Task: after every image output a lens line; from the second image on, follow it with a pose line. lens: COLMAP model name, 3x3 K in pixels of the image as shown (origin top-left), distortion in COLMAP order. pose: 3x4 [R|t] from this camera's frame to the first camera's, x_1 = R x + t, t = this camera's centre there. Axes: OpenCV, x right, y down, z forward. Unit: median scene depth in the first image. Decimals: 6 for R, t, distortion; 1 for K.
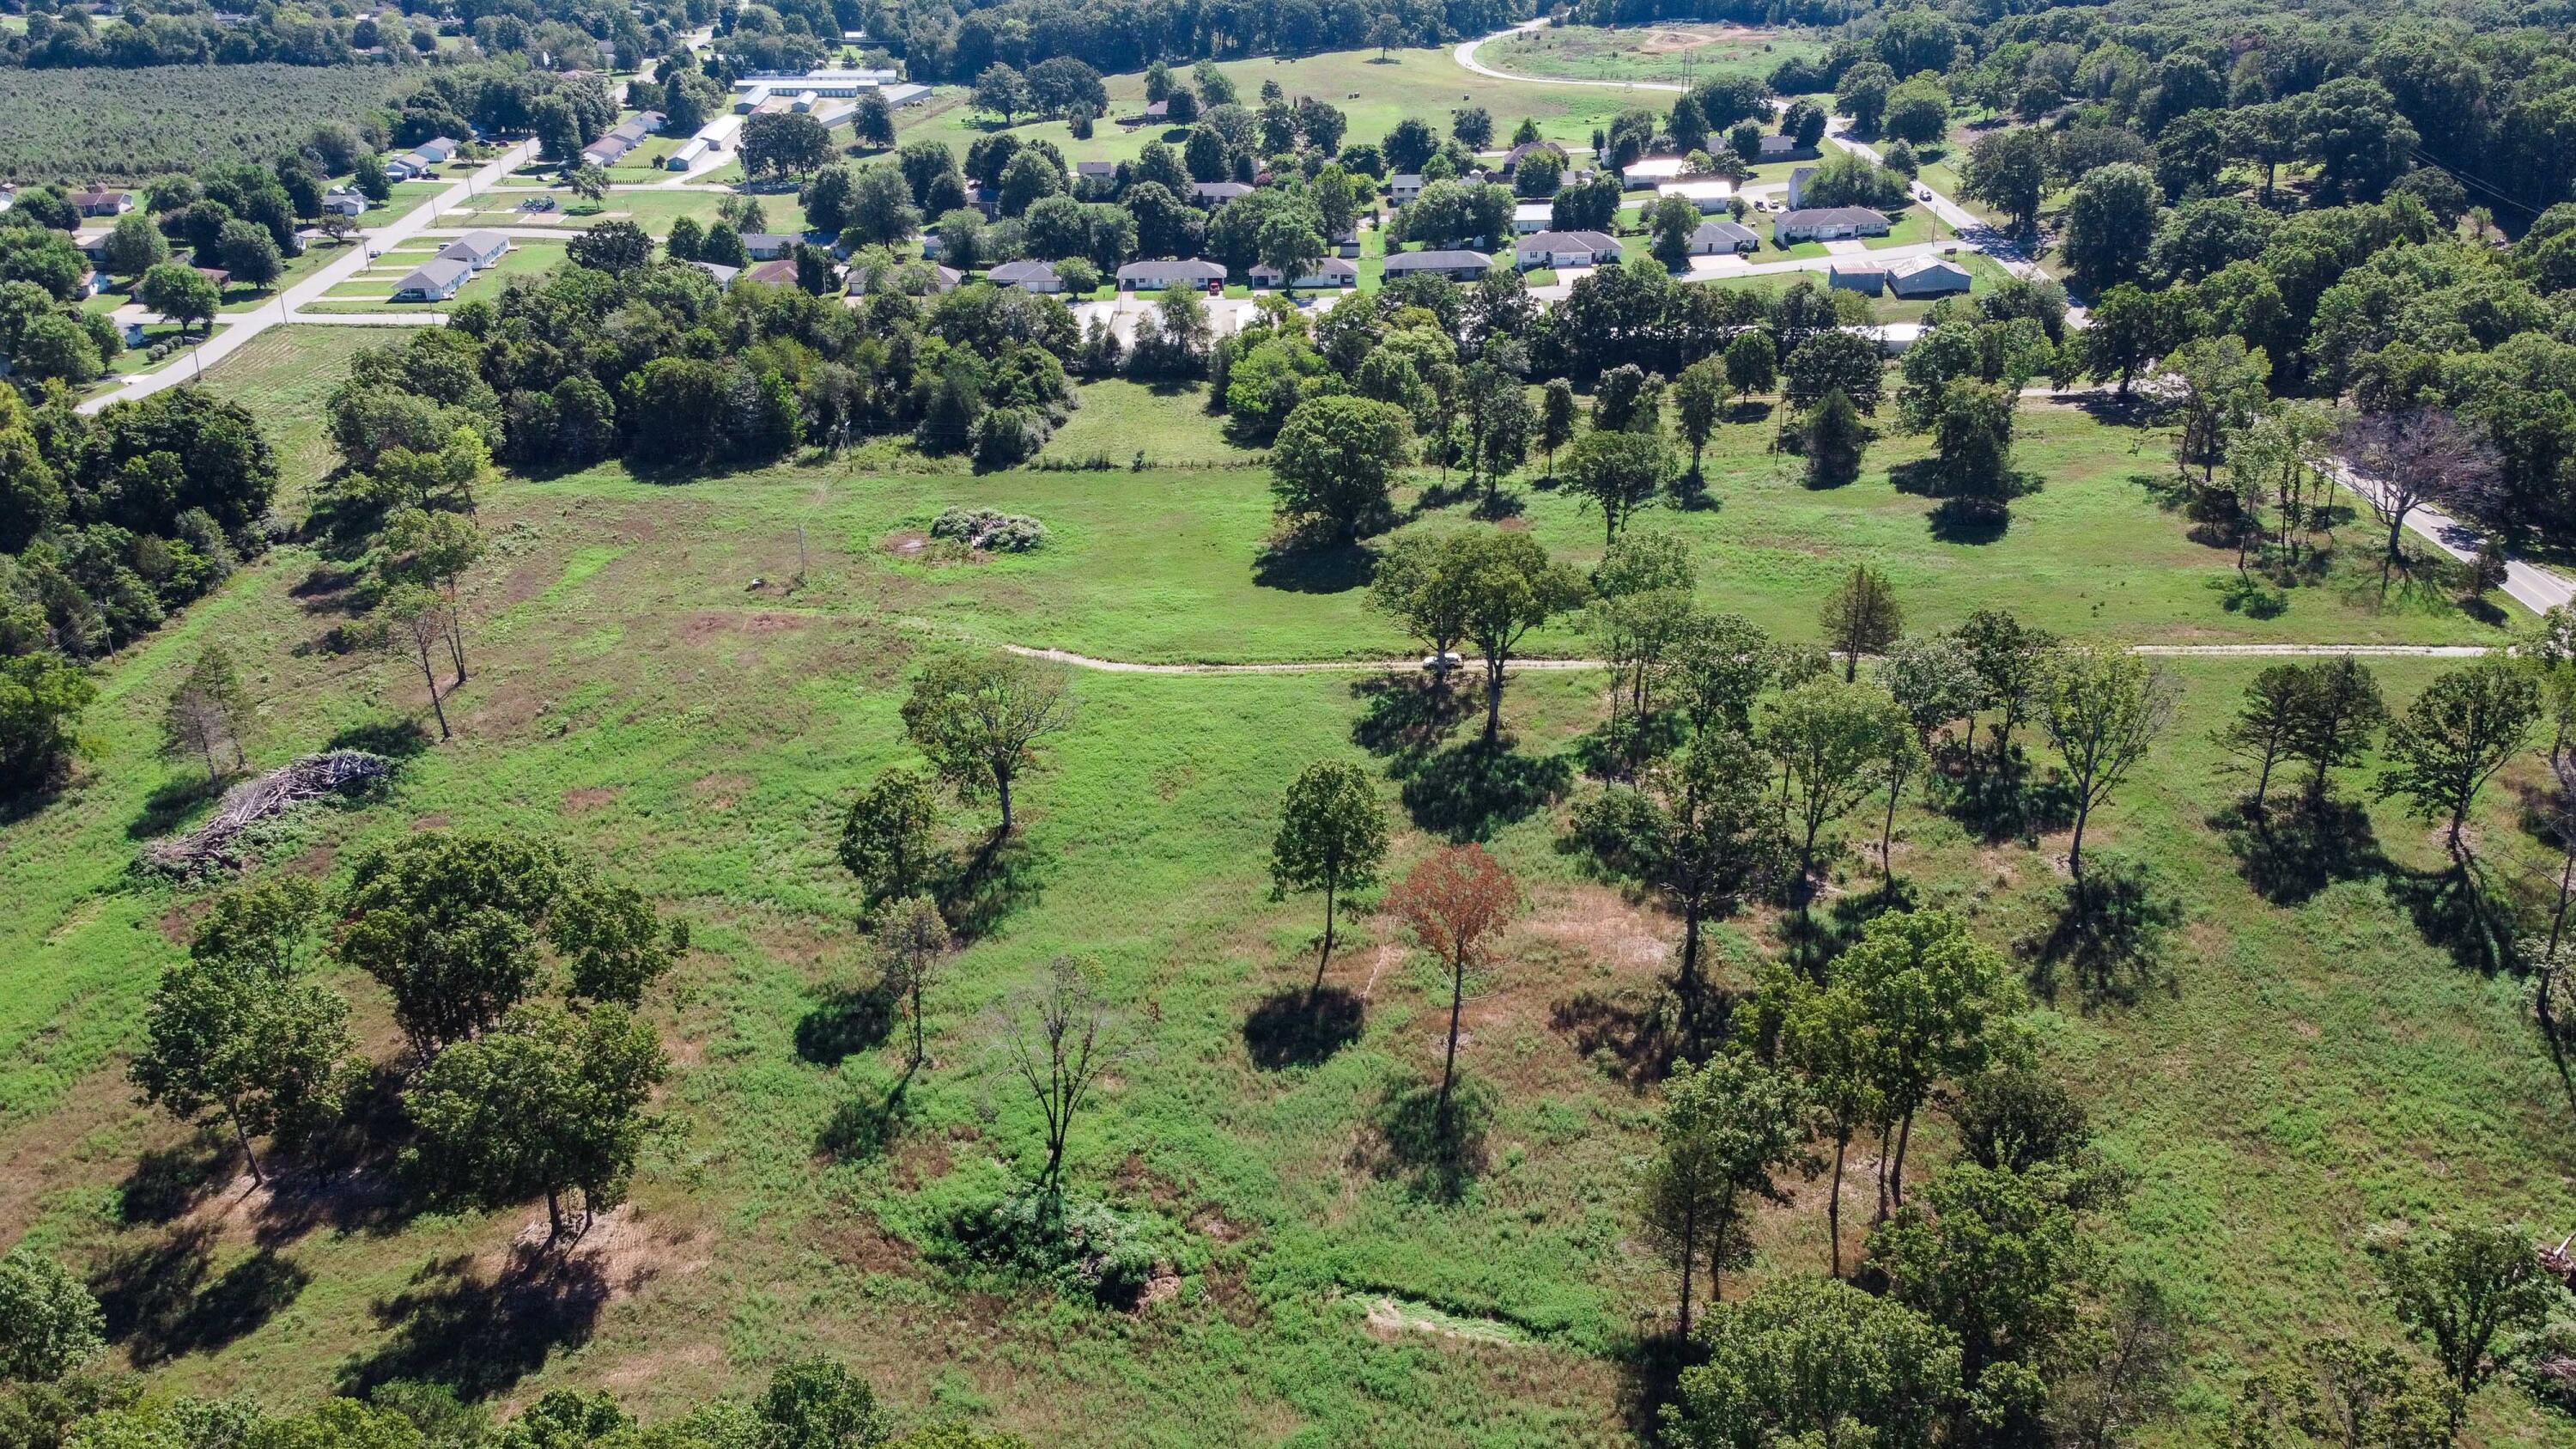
lens RADIAL K [[1889.5, 0, 1289.0], [0, 1889.5, 743.7], [0, 0, 1]] dist [0.258446, -0.316581]
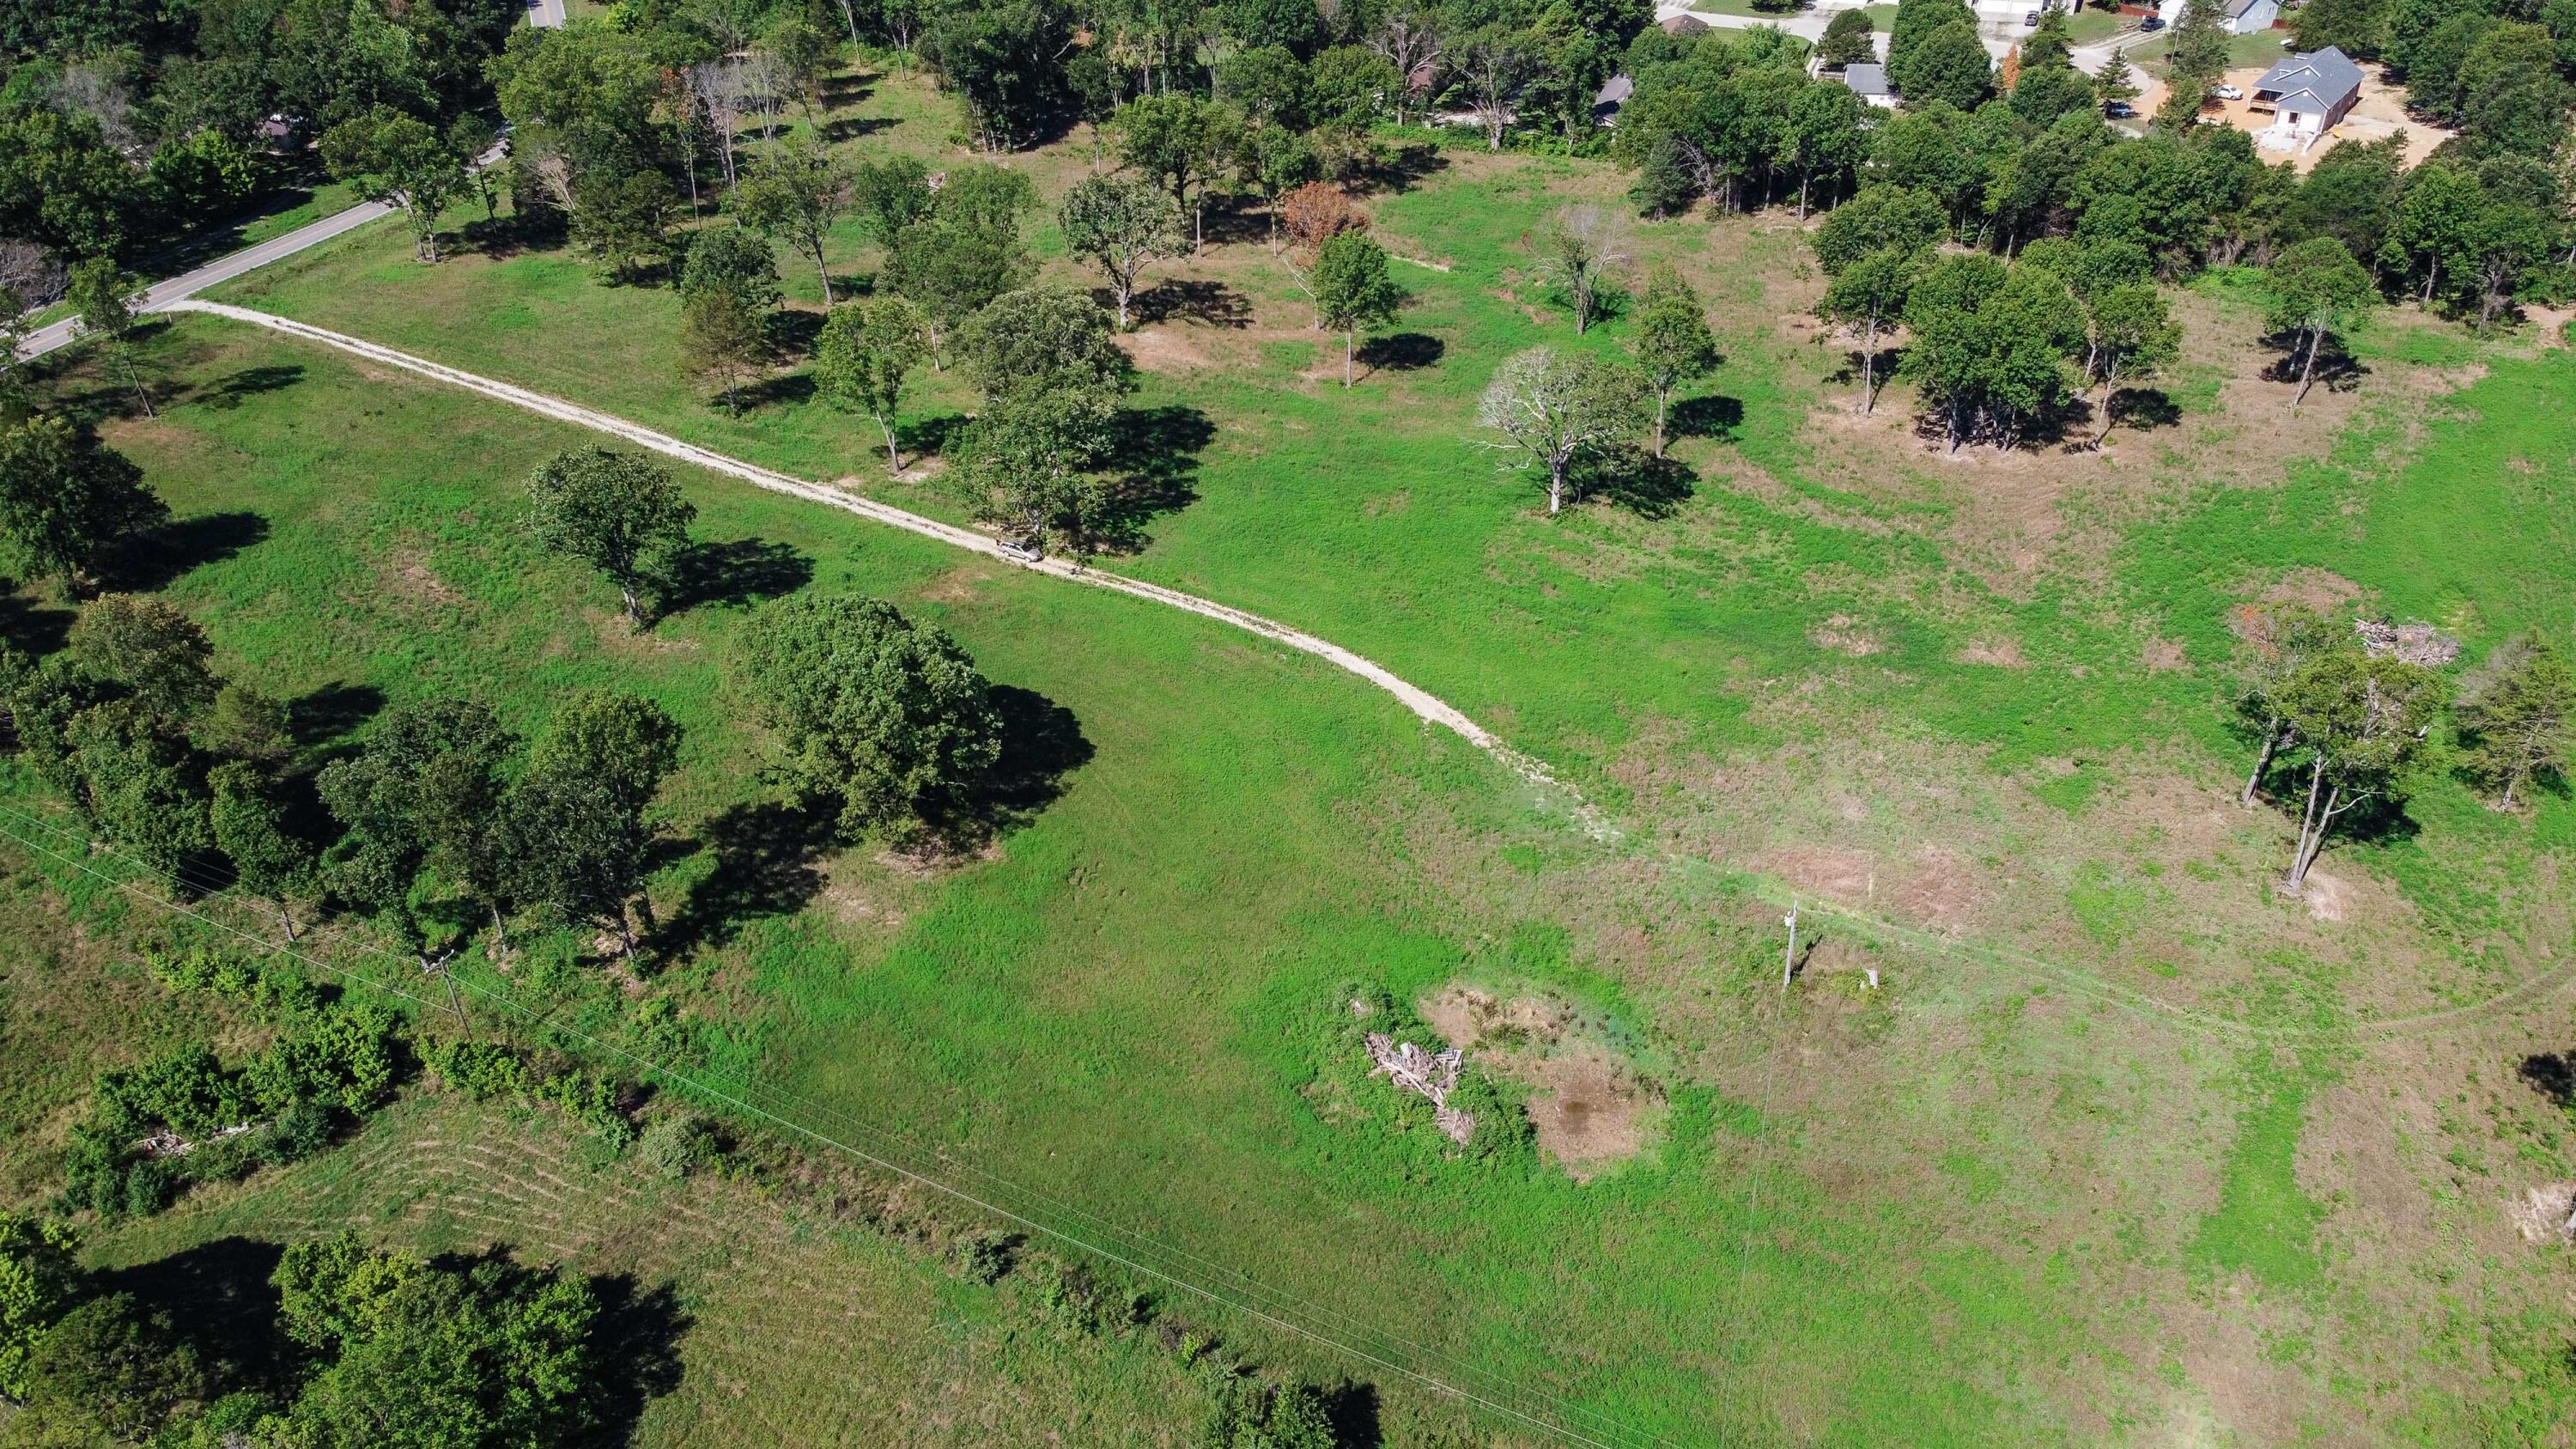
lens RADIAL K [[1898.1, 0, 1289.0], [0, 1898.1, 739.8], [0, 0, 1]] dist [0.265160, -0.329525]
pose [[-0.928824, -0.184717, 0.321195, -0.263433], [0.184253, 0.521825, 0.832916, -0.562793], [-0.321461, 0.832814, -0.450648, 1.143523]]
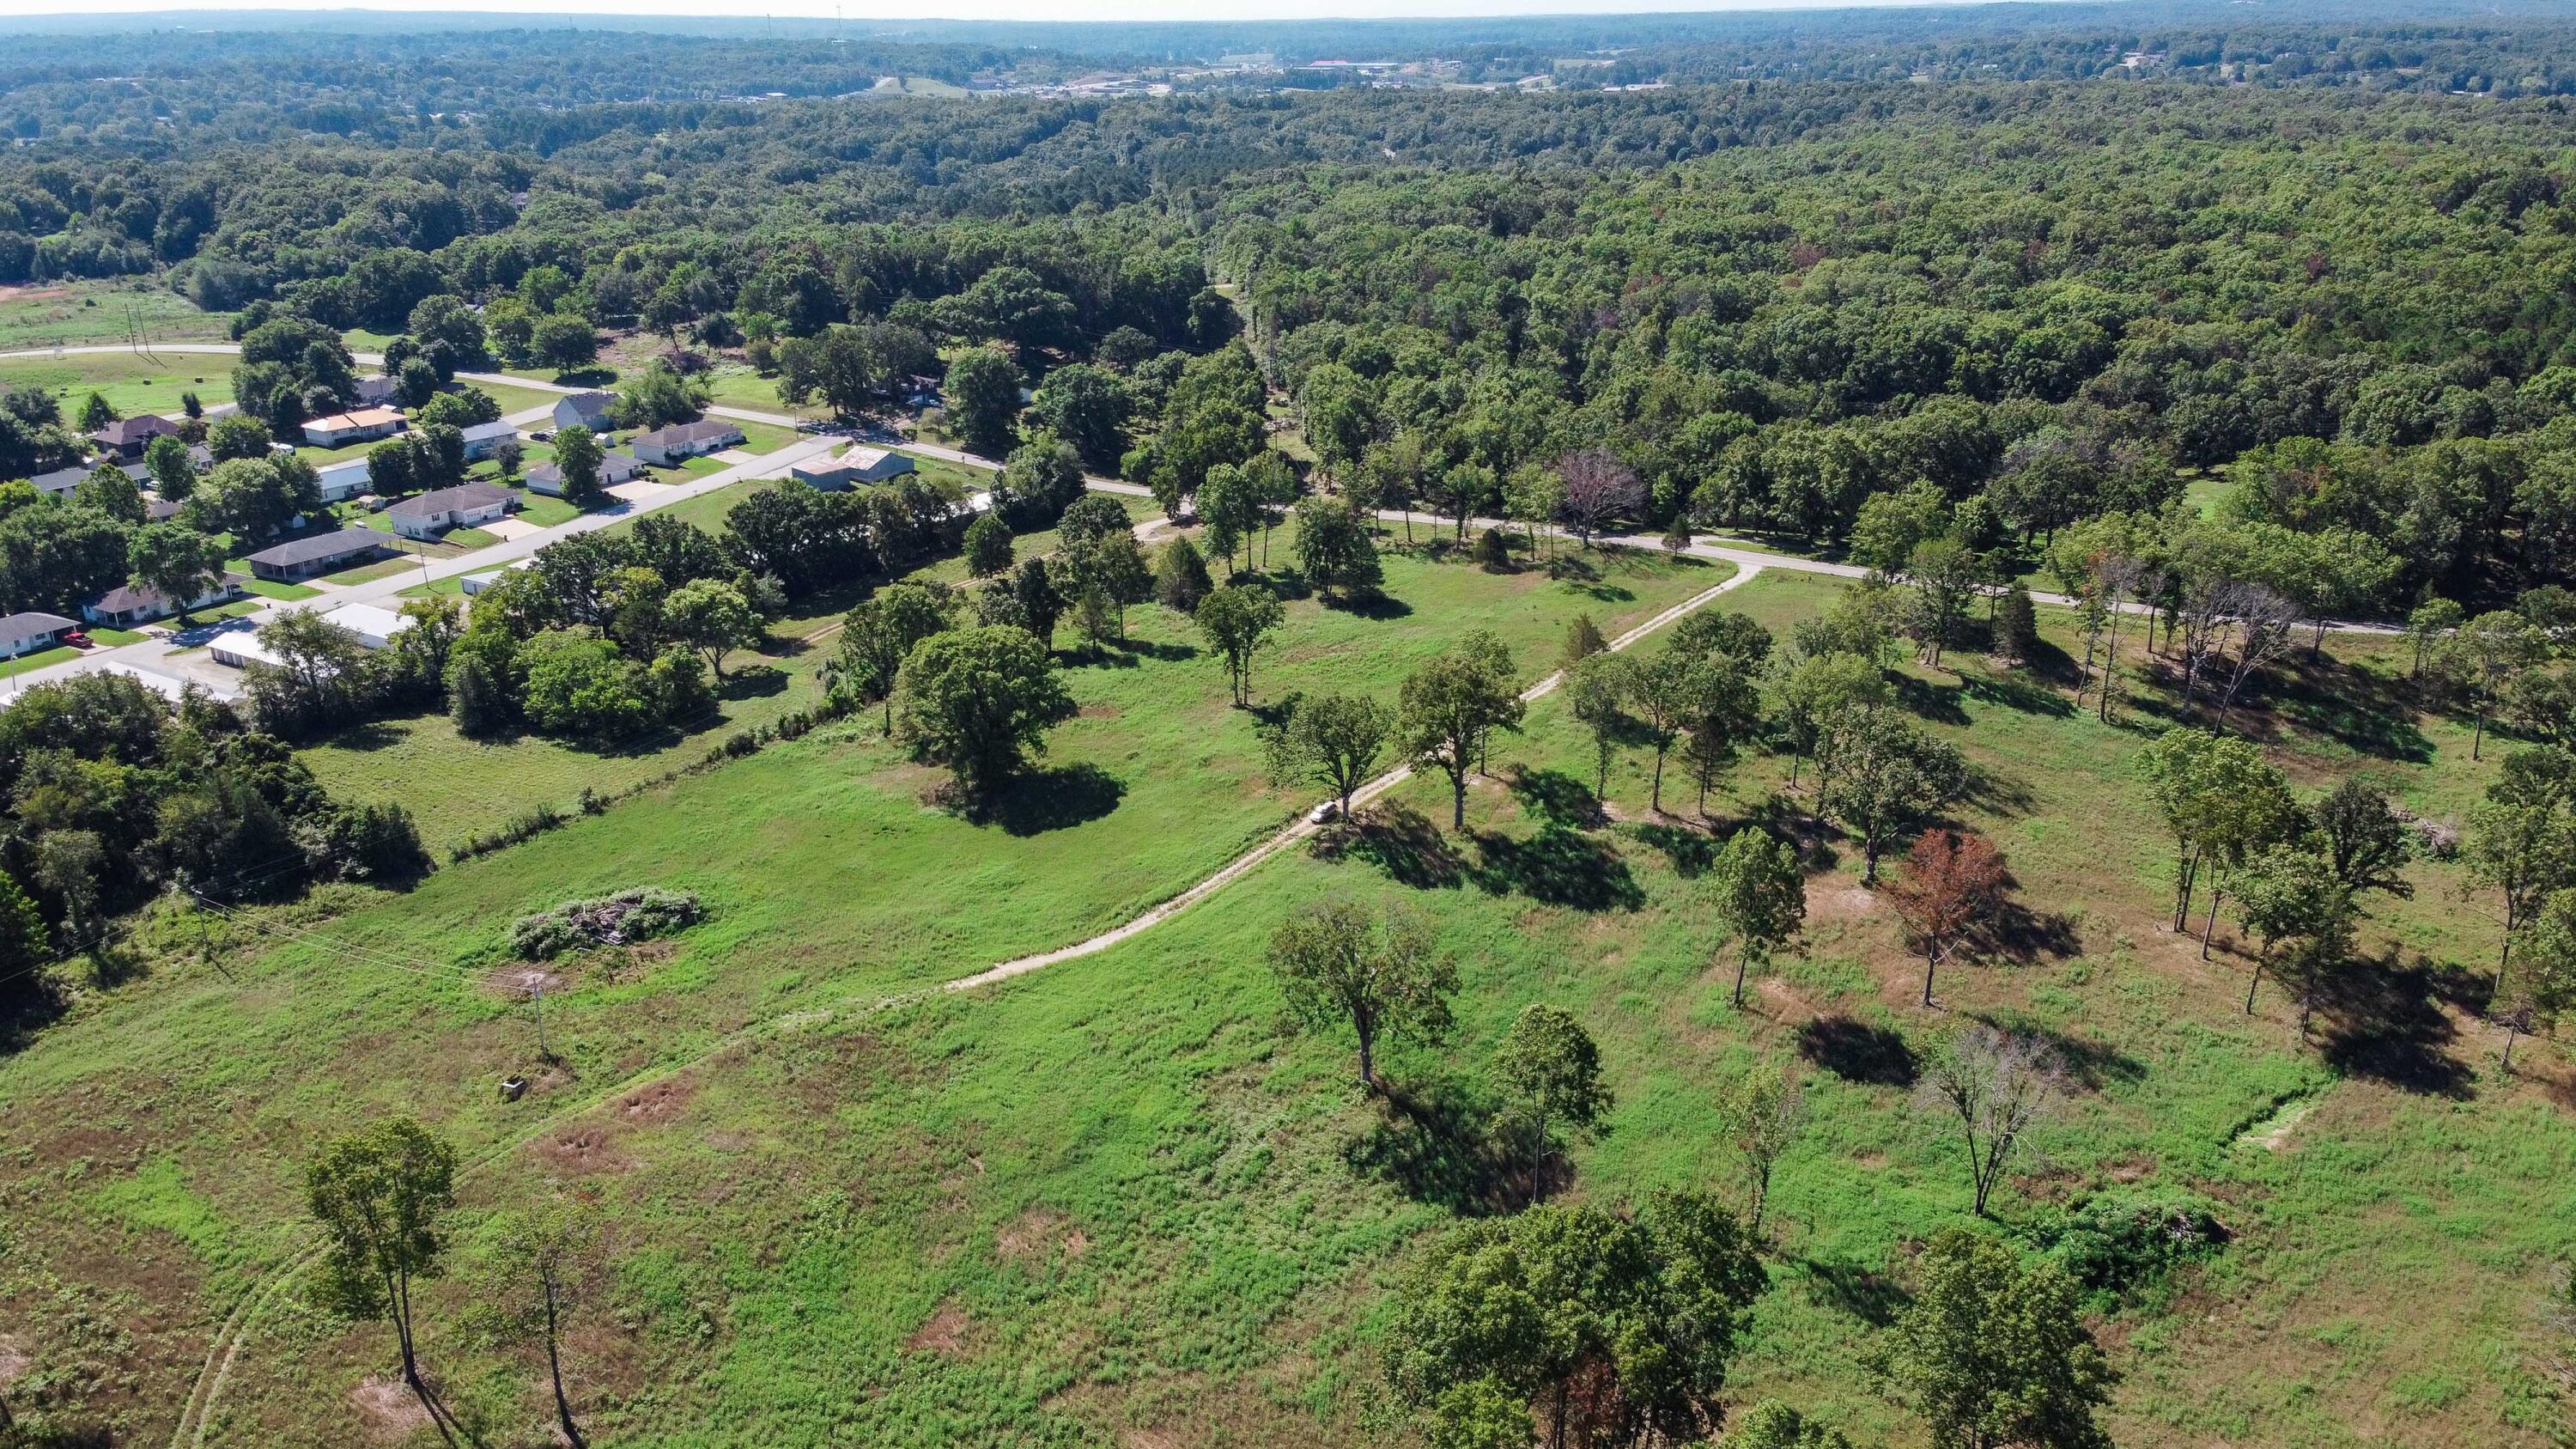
lens RADIAL K [[1898.1, 0, 1289.0], [0, 1898.1, 739.8], [0, 0, 1]] dist [0.265160, -0.329525]
pose [[0.535795, -0.289424, 0.793194, -0.597895], [0.372910, 0.923944, 0.085235, -0.141817], [-0.757536, 0.250122, 0.602974, 0.301984]]
